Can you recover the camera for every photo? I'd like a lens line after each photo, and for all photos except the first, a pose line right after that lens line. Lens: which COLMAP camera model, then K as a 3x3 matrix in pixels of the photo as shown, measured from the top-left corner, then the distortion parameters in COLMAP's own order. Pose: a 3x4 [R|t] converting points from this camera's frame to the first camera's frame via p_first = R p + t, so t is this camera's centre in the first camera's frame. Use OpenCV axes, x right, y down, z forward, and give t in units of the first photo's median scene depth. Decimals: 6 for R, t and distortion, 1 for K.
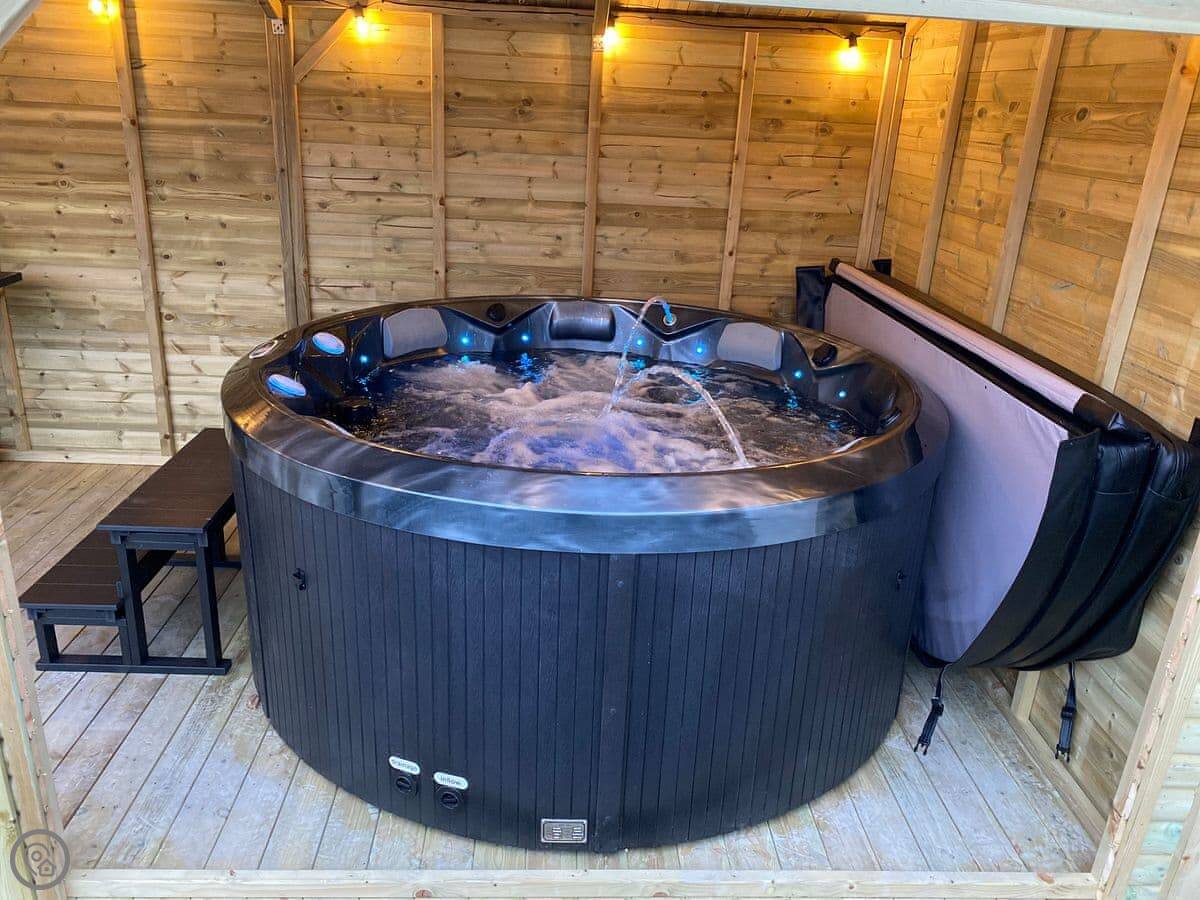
lens RADIAL K [[916.1, 0, 608.0], [0, 916.1, 456.0], [0, 0, 1]] dist [0.023808, -0.048441]
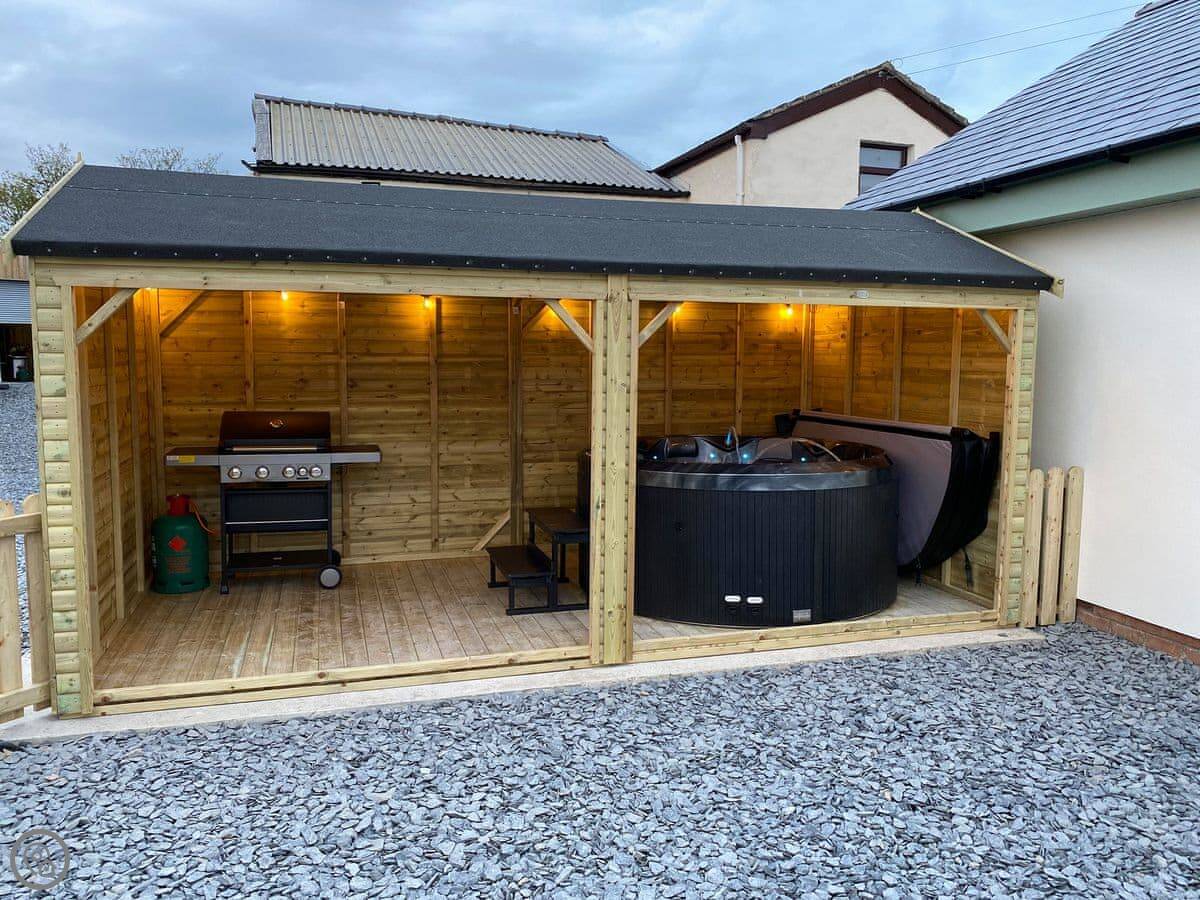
lens RADIAL K [[916.1, 0, 595.9], [0, 916.1, 448.7], [0, 0, 1]] dist [0.023808, -0.048441]
pose [[0.971030, -0.074560, 0.227028, -0.619186], [0.129049, 0.963241, -0.235614, 0.272796], [-0.201115, 0.258086, 0.944957, -0.738903]]
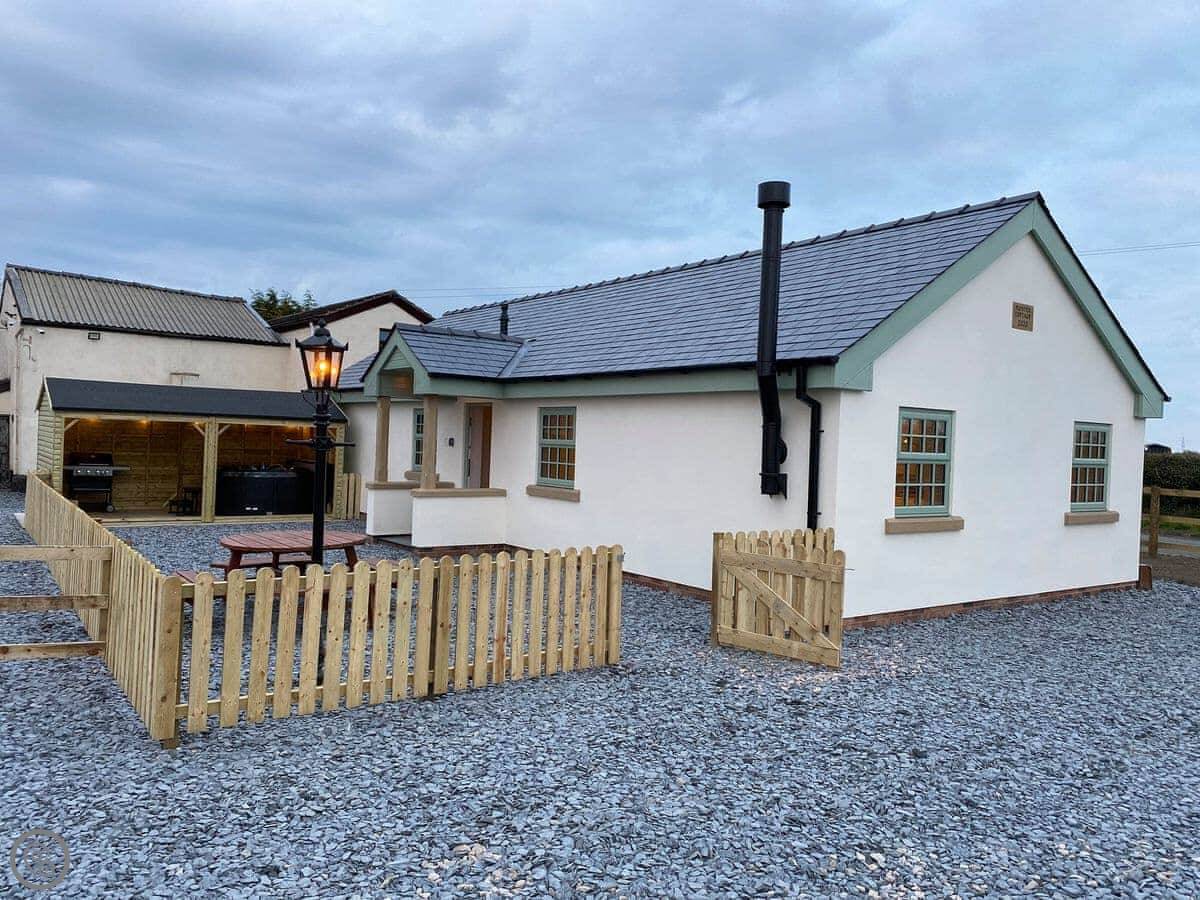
lens RADIAL K [[916.1, 0, 606.4], [0, 916.1, 448.9], [0, 0, 1]] dist [0.023808, -0.048441]
pose [[0.833307, -0.031403, 0.551917, -1.193603], [0.205277, 0.944578, -0.256192, 1.495401], [-0.513283, 0.326782, 0.793570, -4.237526]]
